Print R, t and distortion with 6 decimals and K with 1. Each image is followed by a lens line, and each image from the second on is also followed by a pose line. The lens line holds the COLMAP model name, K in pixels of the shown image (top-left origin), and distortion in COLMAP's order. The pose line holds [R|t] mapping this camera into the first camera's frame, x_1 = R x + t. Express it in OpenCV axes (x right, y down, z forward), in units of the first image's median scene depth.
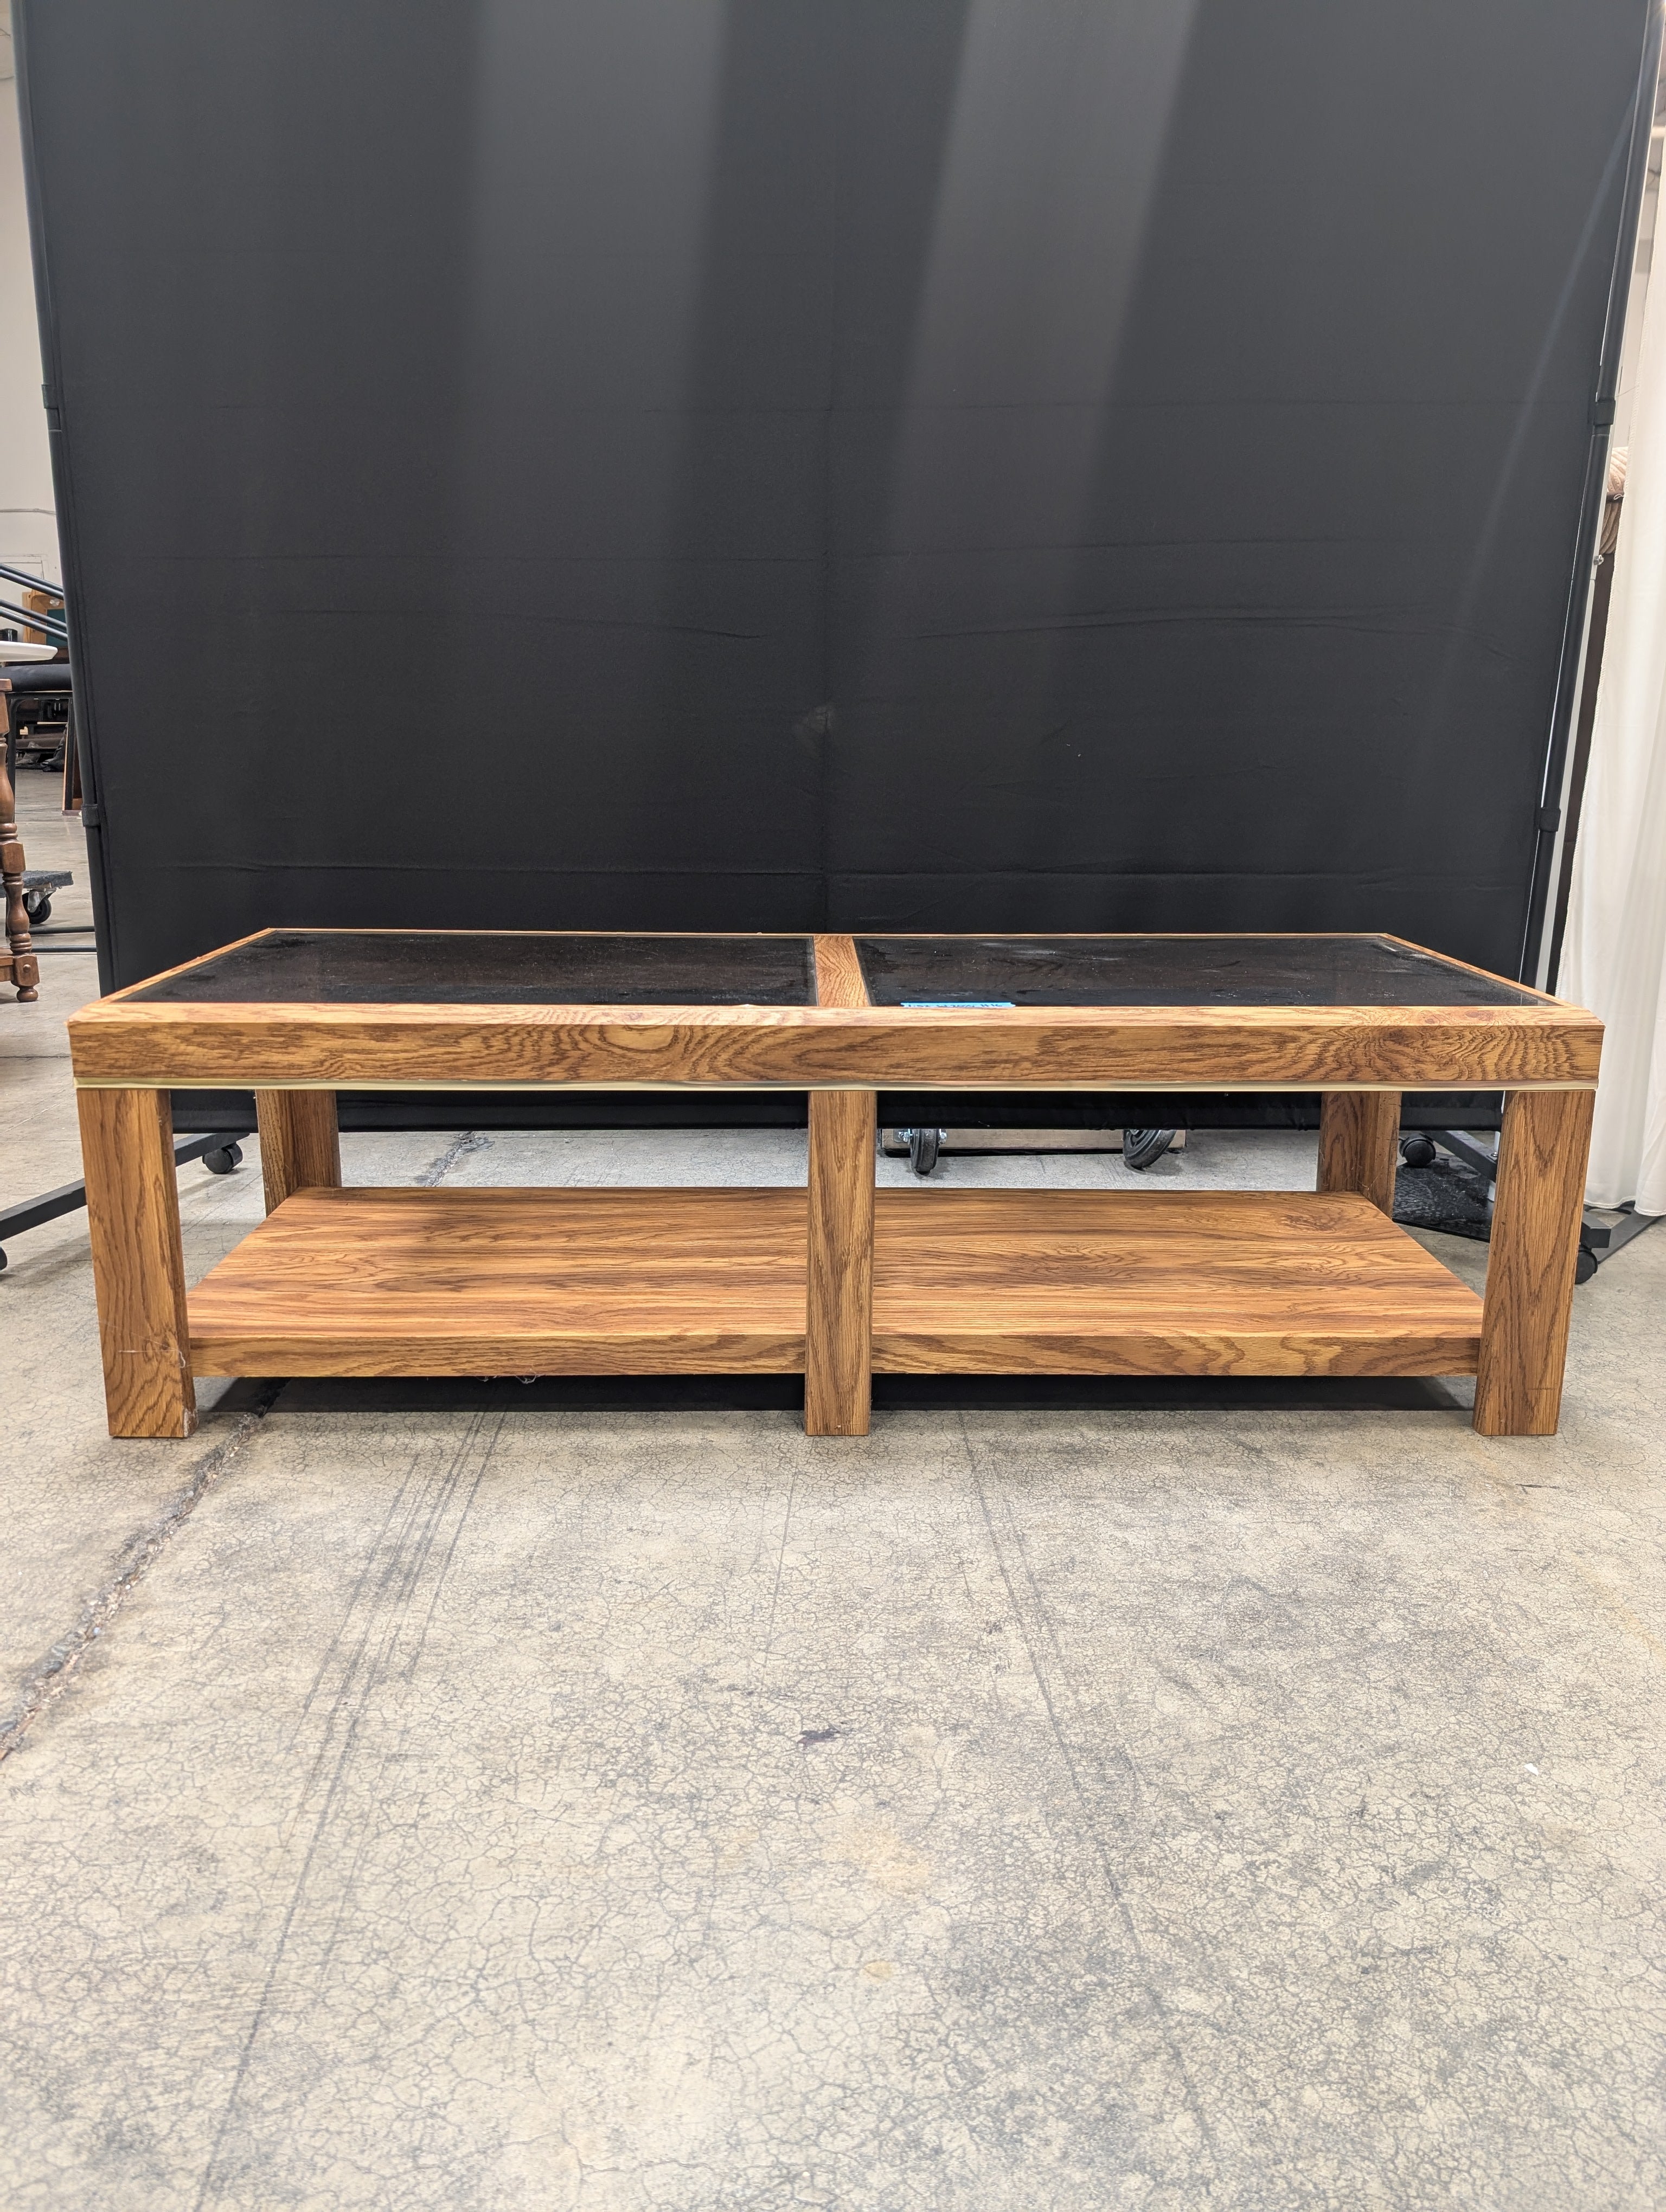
lens RADIAL K [[1618.2, 0, 833.0], [0, 1618.2, 1106.0], [0, 0, 1]] dist [0.007949, -0.004243]
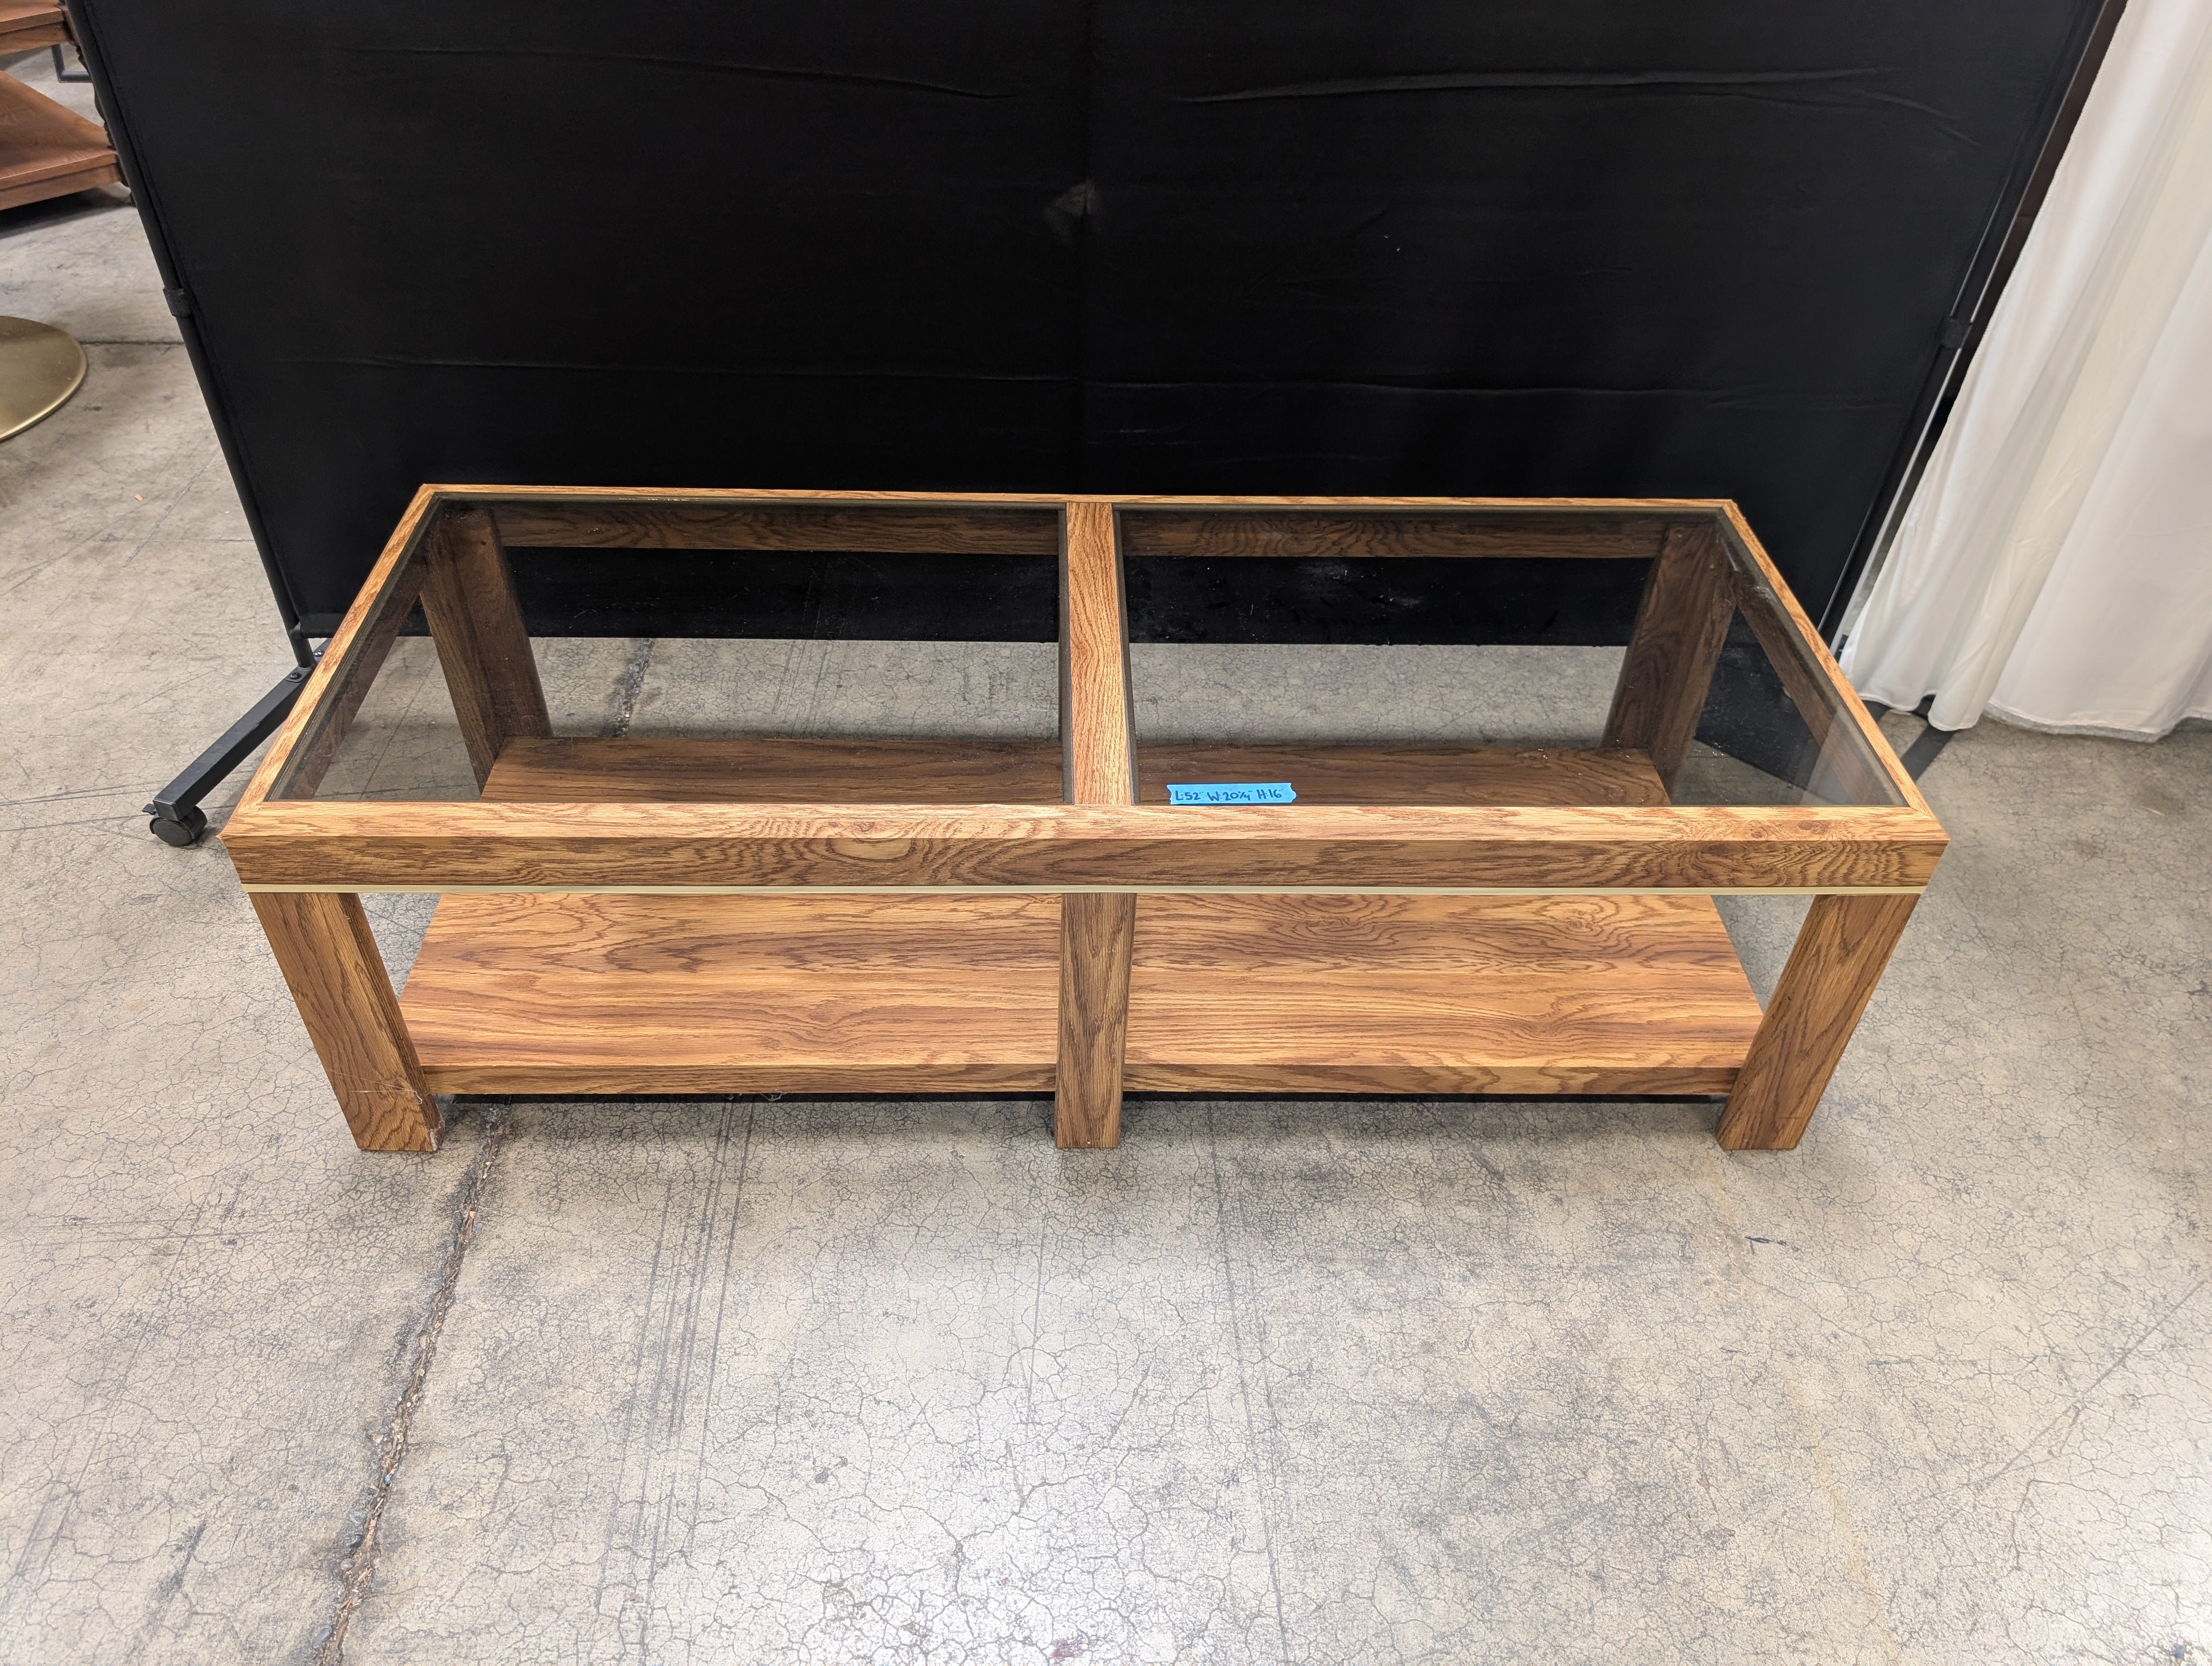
lens RADIAL K [[1618.2, 0, 1097.0], [0, 1618.2, 829.0], [0, 0, 1]] dist [0.007949, -0.004243]
pose [[0.999767, 0.012634, 0.017498, -0.011633], [-0.019363, 0.883212, 0.468575, -0.468218], [-0.009535, -0.468804, 0.883251, 0.215501]]
